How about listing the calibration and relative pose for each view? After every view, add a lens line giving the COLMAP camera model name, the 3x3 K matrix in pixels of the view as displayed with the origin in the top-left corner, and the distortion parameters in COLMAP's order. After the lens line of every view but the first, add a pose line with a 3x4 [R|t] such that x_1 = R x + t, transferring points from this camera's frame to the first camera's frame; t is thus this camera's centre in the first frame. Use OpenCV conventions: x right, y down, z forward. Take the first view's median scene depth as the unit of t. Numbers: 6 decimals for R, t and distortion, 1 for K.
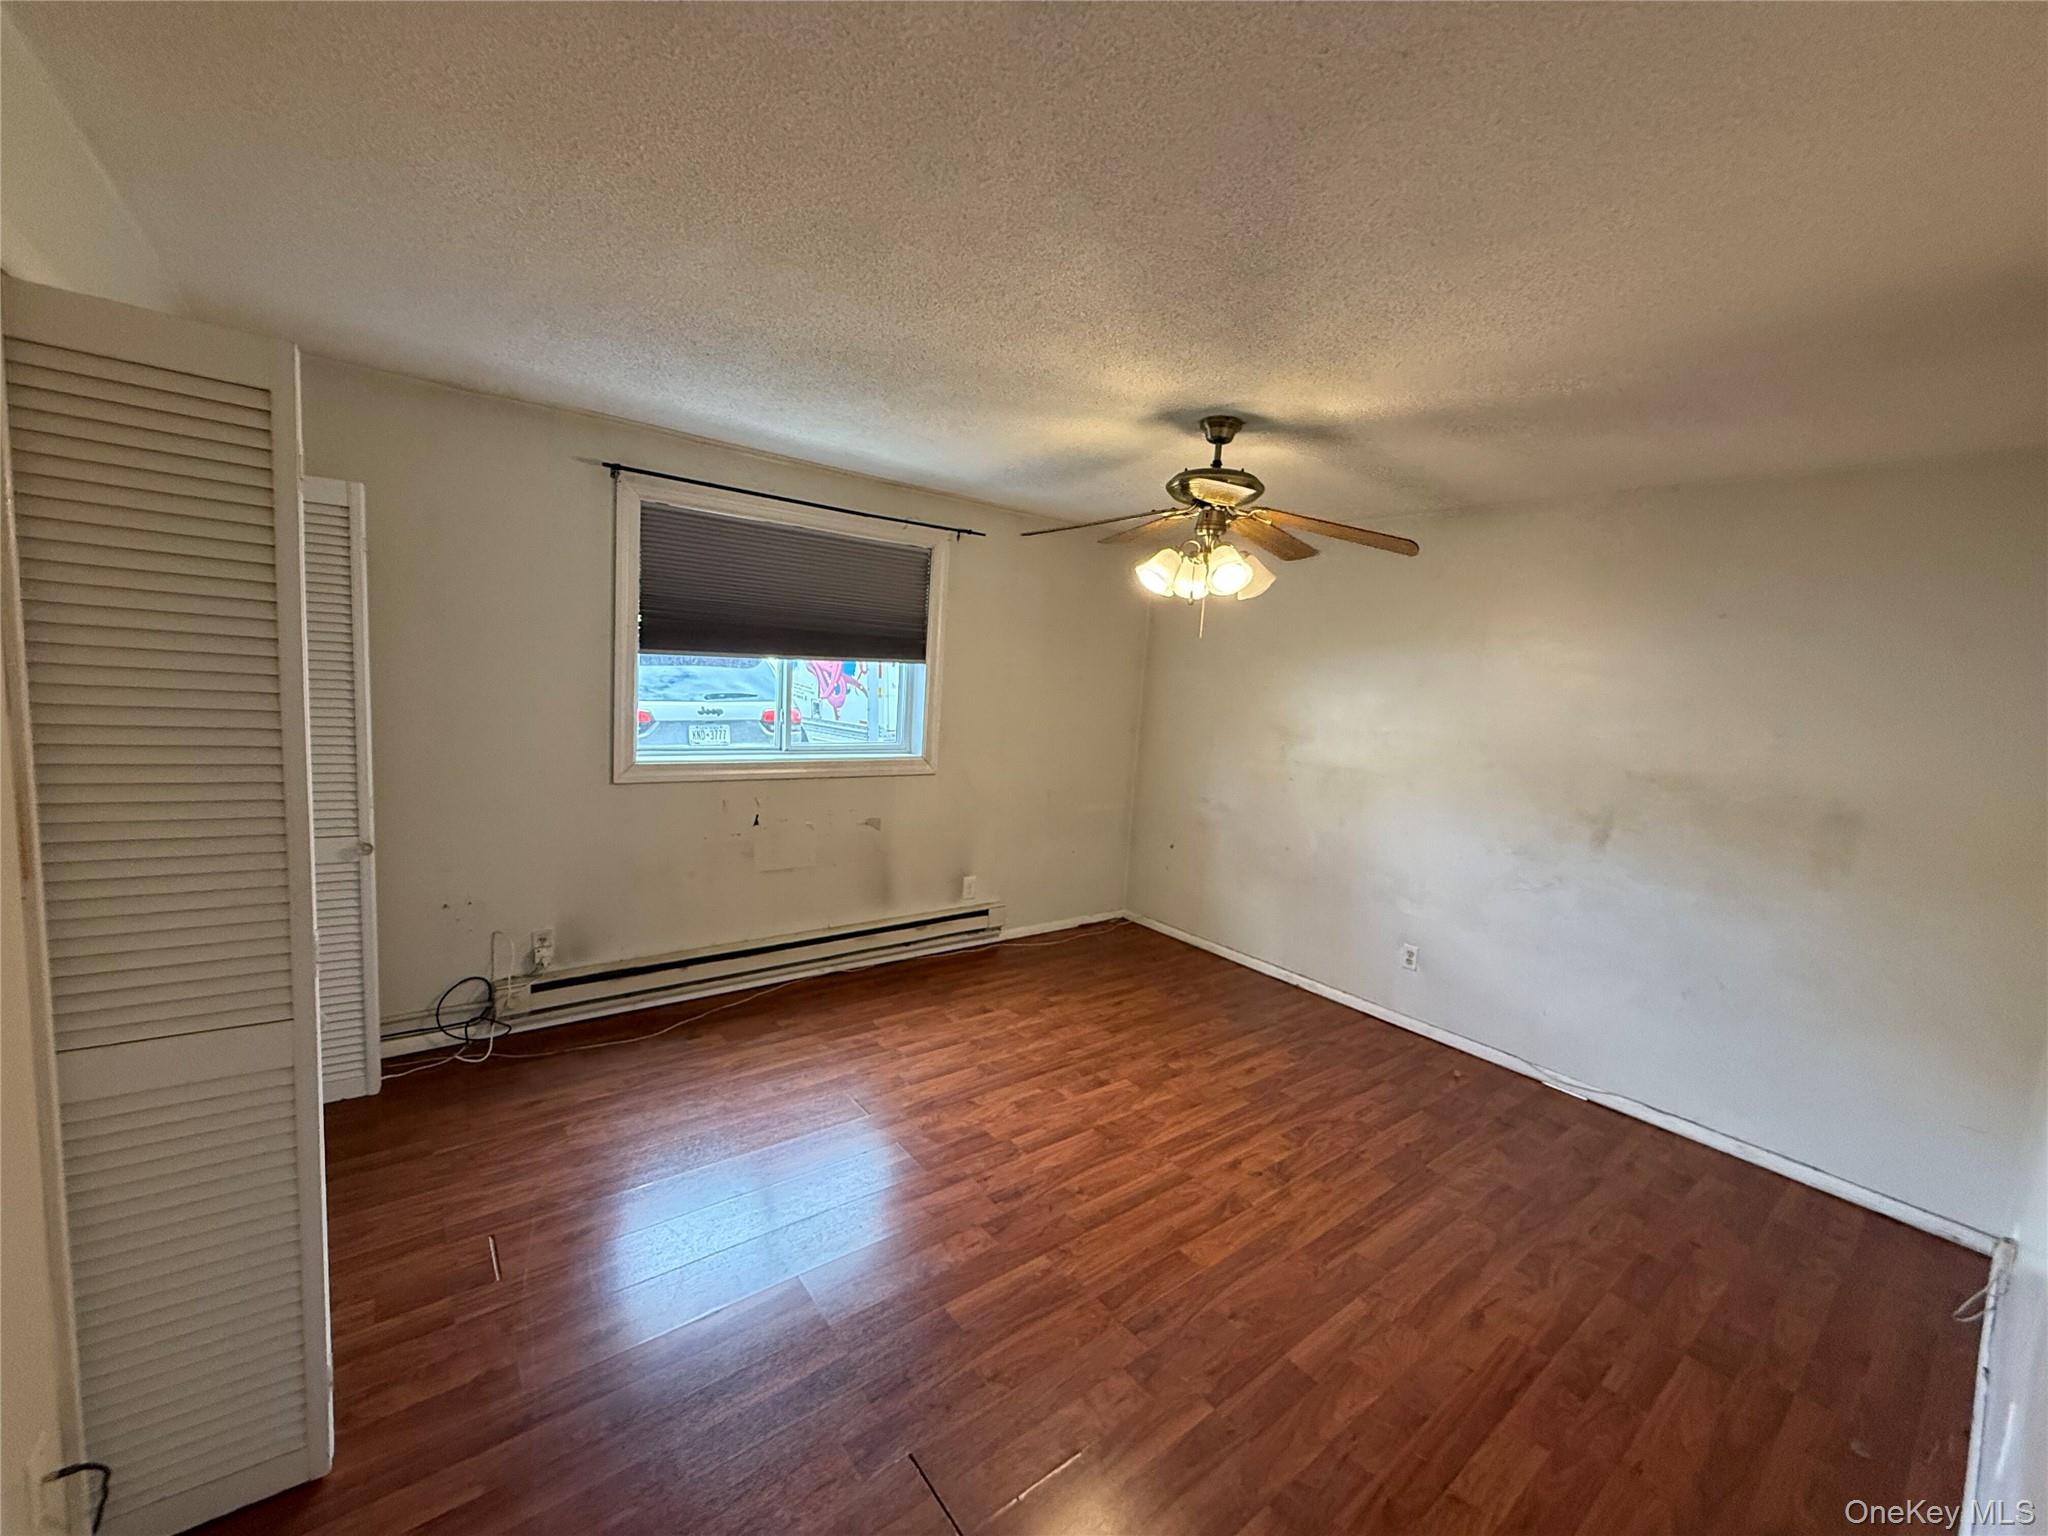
lens RADIAL K [[827.0, 0, 1024.0], [0, 827.0, 768.0], [0, 0, 1]] dist [0.008201, 0.000030]
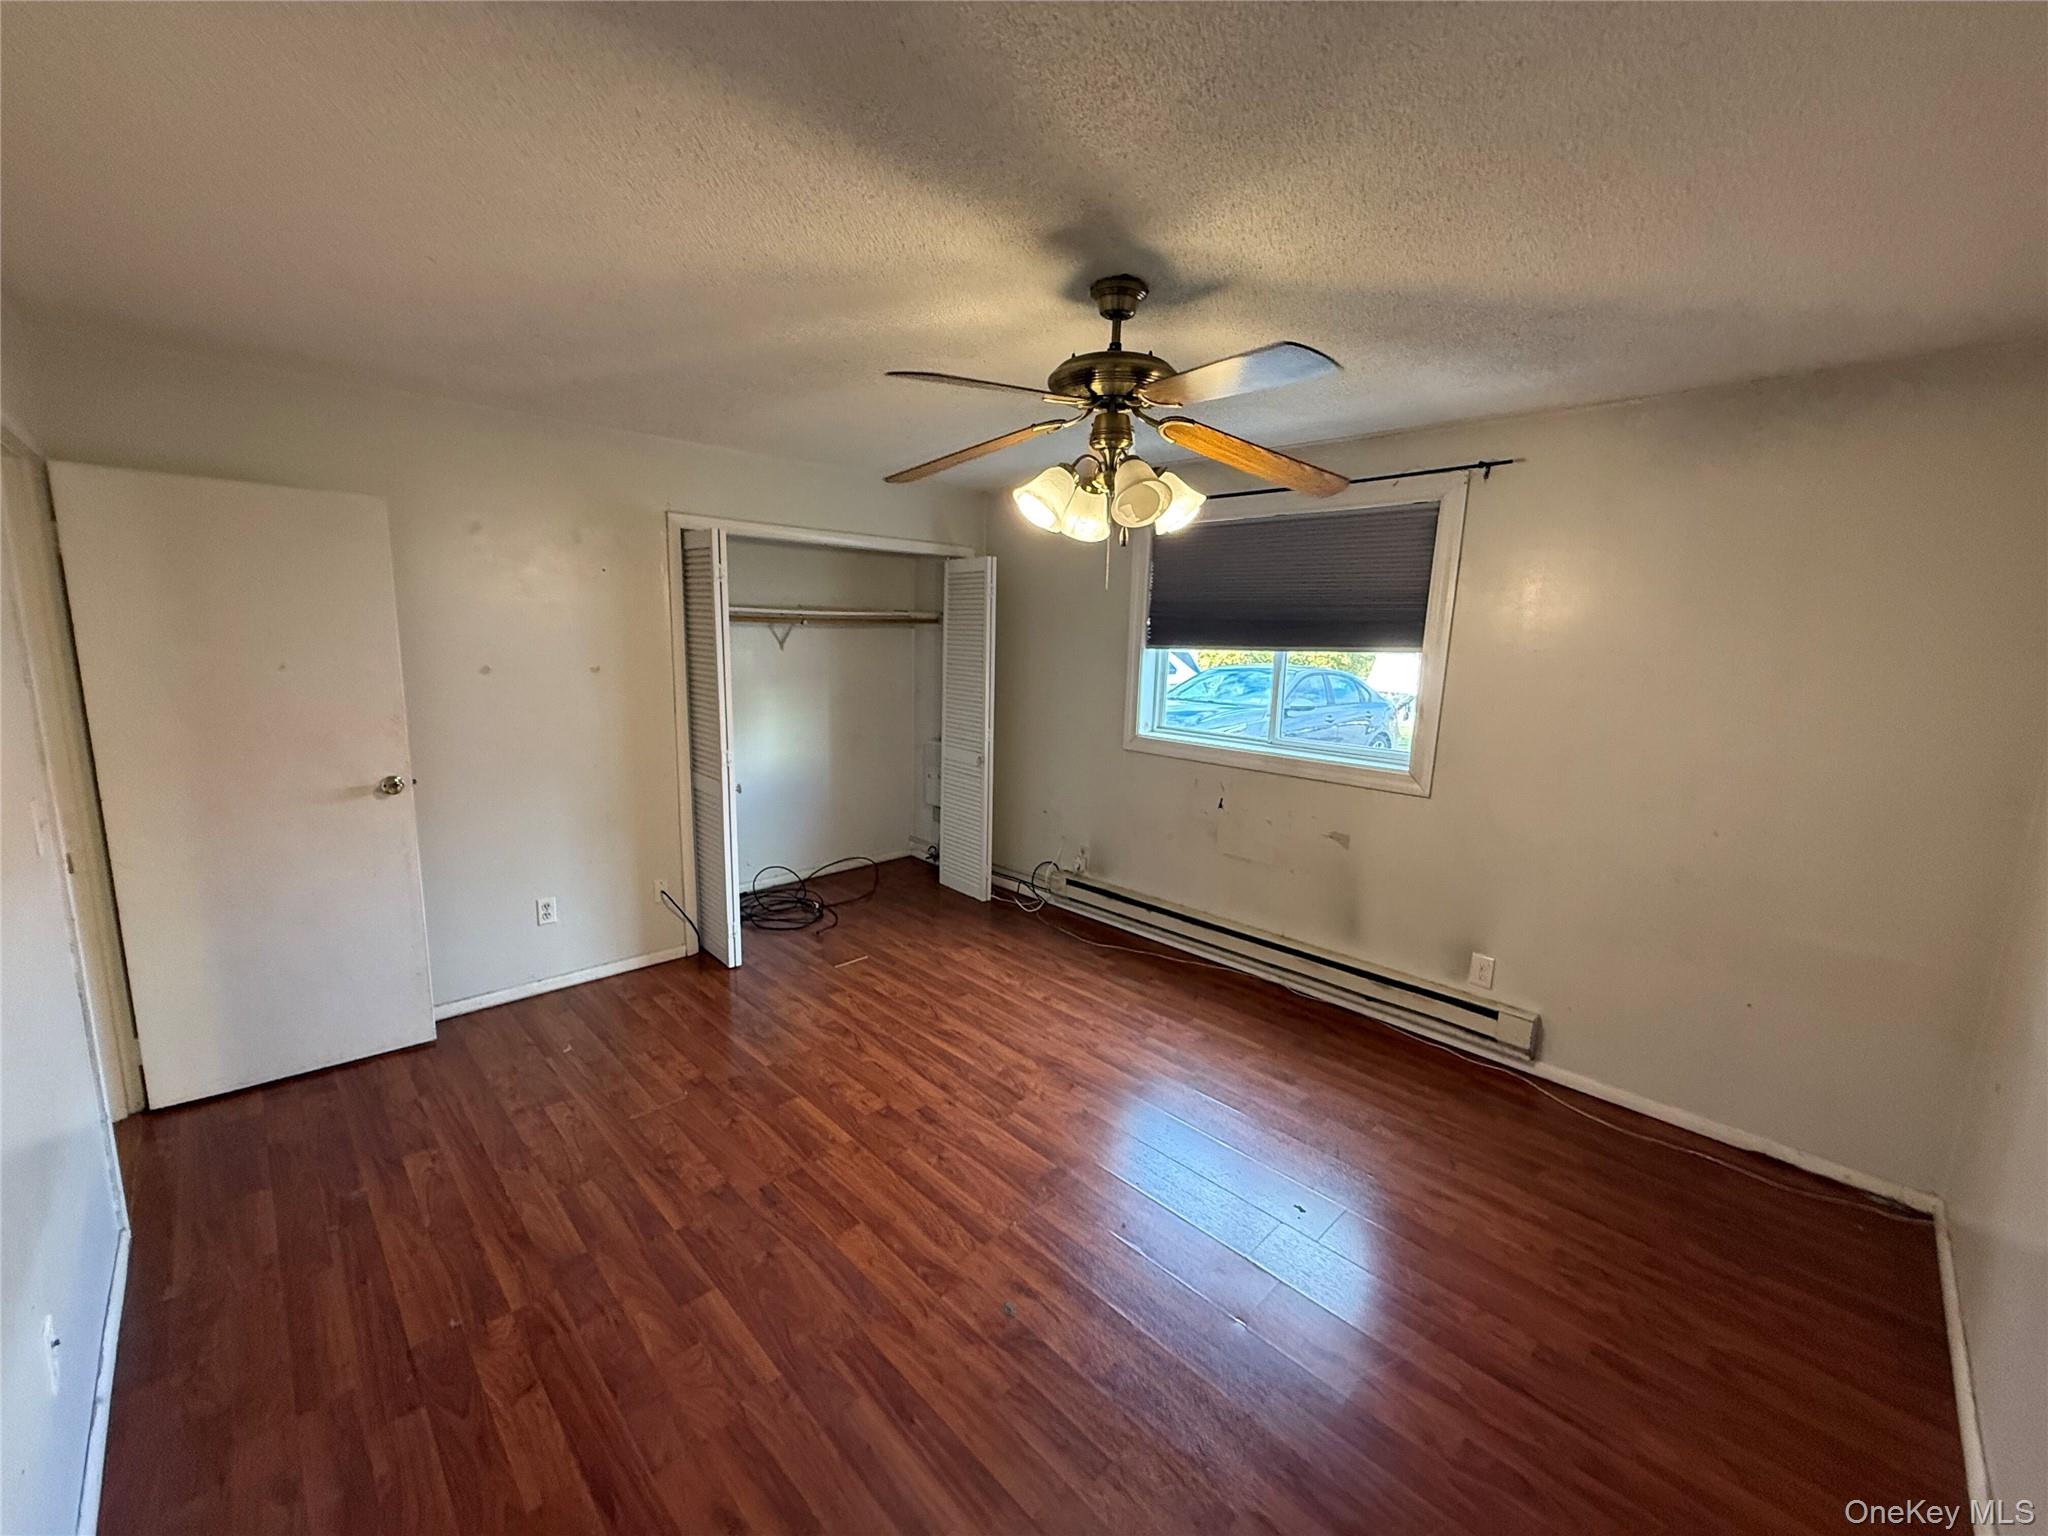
lens RADIAL K [[827.0, 0, 1024.0], [0, 827.0, 768.0], [0, 0, 1]] dist [0.008201, 0.000030]
pose [[0.098365, 0.099843, -0.990129, 0.777138], [-0.136914, 0.986850, 0.085911, -0.043033], [0.985687, 0.127112, 0.110742, 0.700246]]
